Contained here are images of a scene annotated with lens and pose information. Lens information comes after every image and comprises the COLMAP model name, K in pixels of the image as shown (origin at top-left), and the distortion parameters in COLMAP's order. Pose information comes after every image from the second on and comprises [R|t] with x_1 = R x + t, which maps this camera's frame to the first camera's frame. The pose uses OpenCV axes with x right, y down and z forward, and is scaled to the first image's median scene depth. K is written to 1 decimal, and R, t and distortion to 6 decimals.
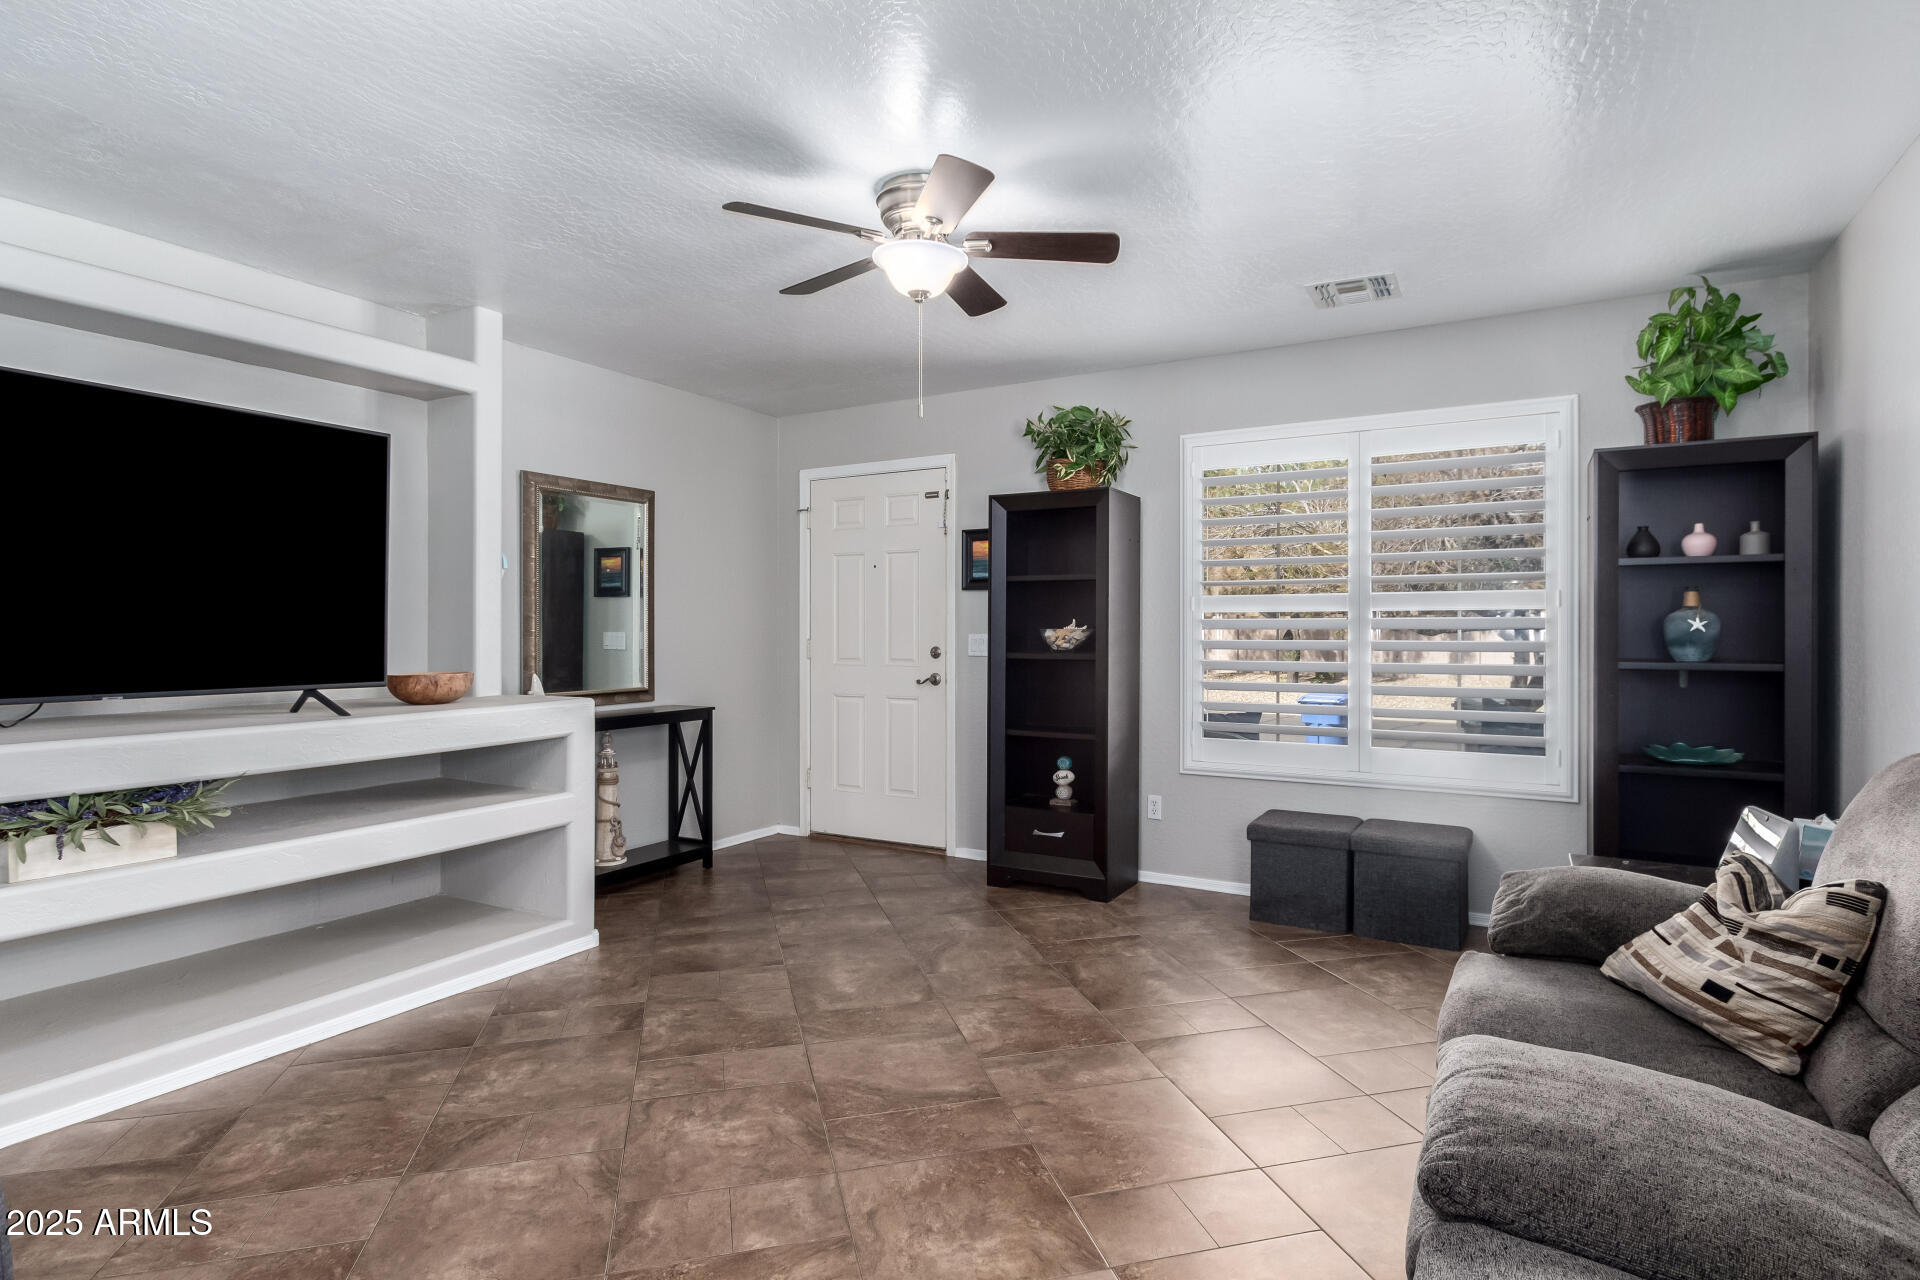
lens RADIAL K [[979.7, 0, 960.8], [0, 979.7, 638.1], [0, 0, 1]] dist [0.000378, 0.000020]
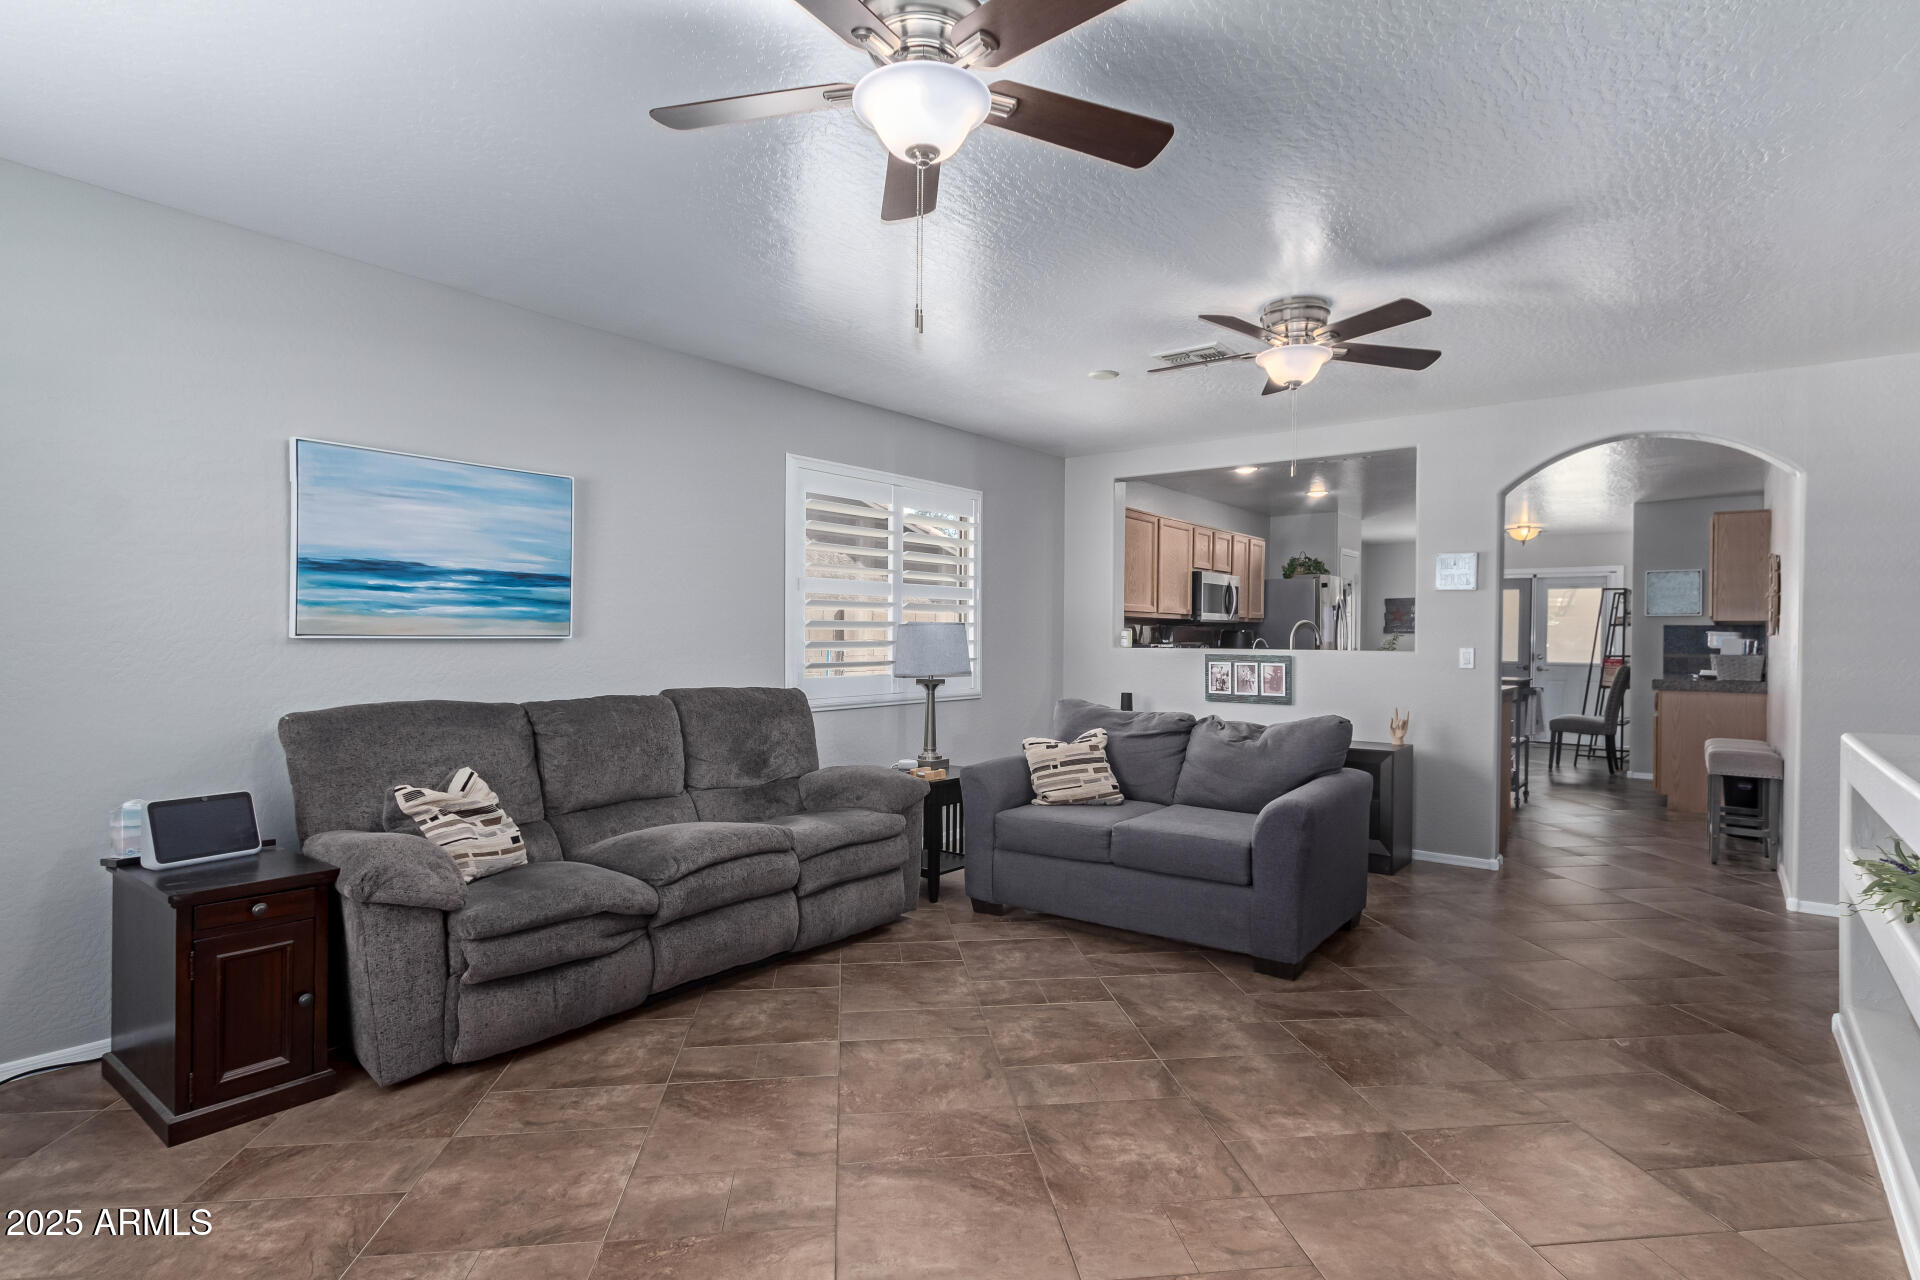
lens RADIAL K [[979.7, 0, 959.9], [0, 979.7, 637.3], [0, 0, 1]] dist [0.000378, 0.000020]
pose [[-0.990174, -0.011464, 0.139369, -0.208709], [-0.010469, 0.999914, 0.007867, -0.021602], [-0.139447, 0.006330, -0.990209, 2.088013]]
